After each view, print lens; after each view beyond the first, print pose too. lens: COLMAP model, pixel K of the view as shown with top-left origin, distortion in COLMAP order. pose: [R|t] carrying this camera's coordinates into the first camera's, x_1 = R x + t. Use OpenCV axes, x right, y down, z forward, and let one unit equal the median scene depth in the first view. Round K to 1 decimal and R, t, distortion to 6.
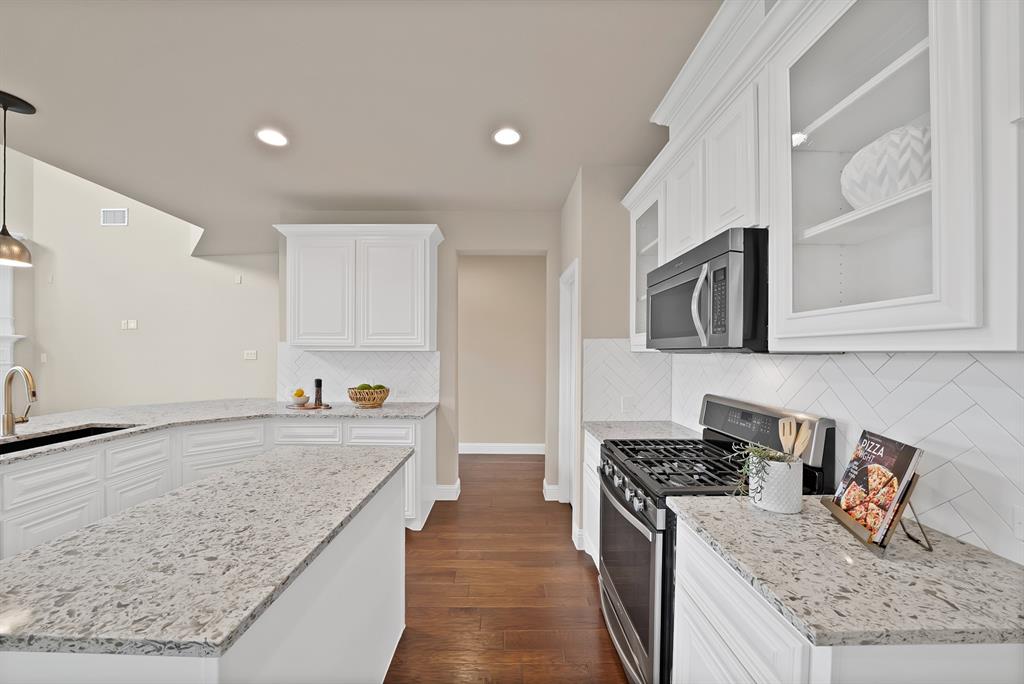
lens RADIAL K [[372.1, 0, 498.7], [0, 372.1, 356.5], [0, 0, 1]] dist [-0.018399, 0.001267]
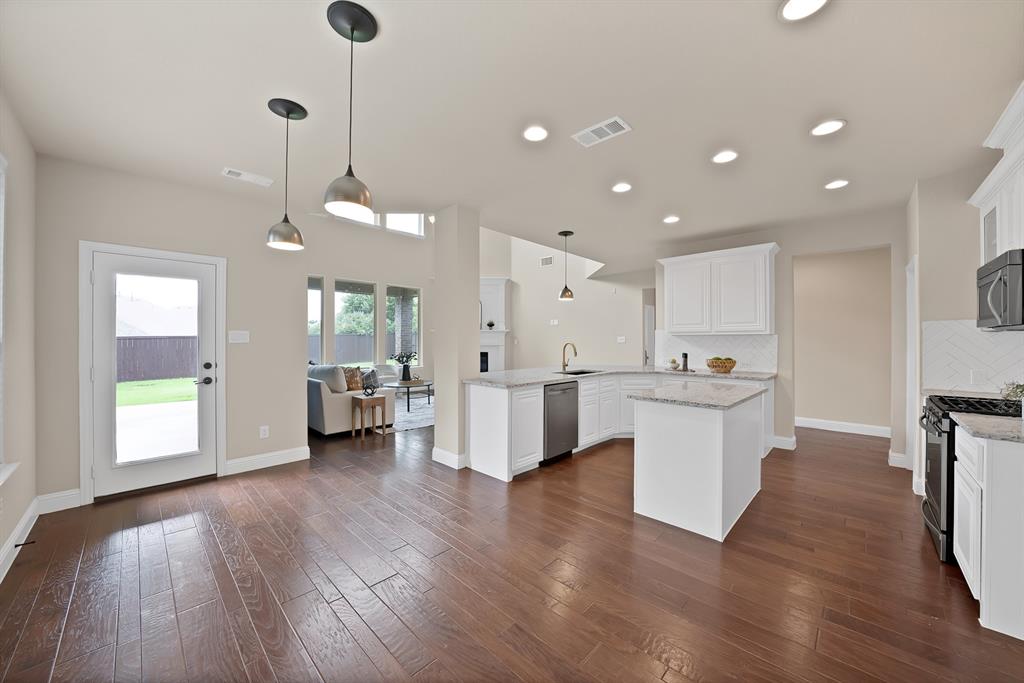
lens RADIAL K [[372.1, 0, 515.5], [0, 372.1, 340.9], [0, 0, 1]] dist [-0.018399, 0.001267]
pose [[0.736984, -0.003799, -0.675899, 0.064053], [-0.004275, 0.999938, -0.010281, 0.043620], [0.675897, 0.010467, 0.736922, -0.958801]]
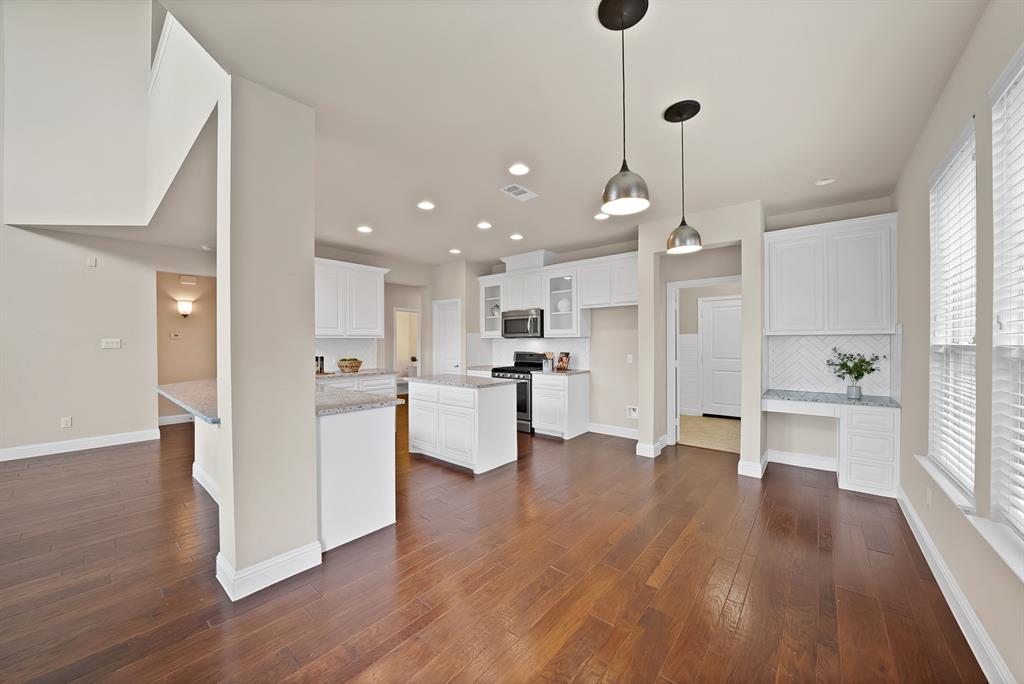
lens RADIAL K [[372.1, 0, 508.7], [0, 372.1, 344.9], [0, 0, 1]] dist [-0.018399, 0.001267]
pose [[0.641225, -0.011890, 0.767261, -1.776187], [0.016730, 0.999859, 0.001513, 0.036851], [-0.767171, 0.011866, 0.641333, -0.925497]]
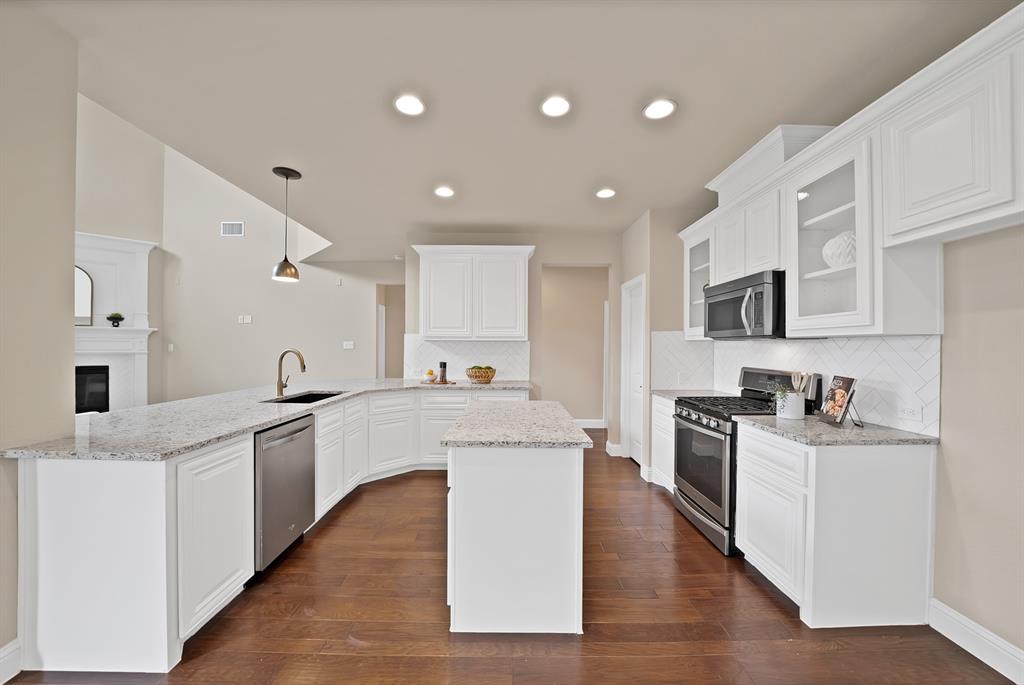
lens RADIAL K [[372.1, 0, 510.2], [0, 372.1, 348.5], [0, 0, 1]] dist [-0.018399, 0.001267]
pose [[0.999918, 0.000386, 0.012816, -0.401327], [-0.000299, 0.999977, -0.006775, 0.033398], [-0.012818, 0.006771, 0.999895, -0.494438]]
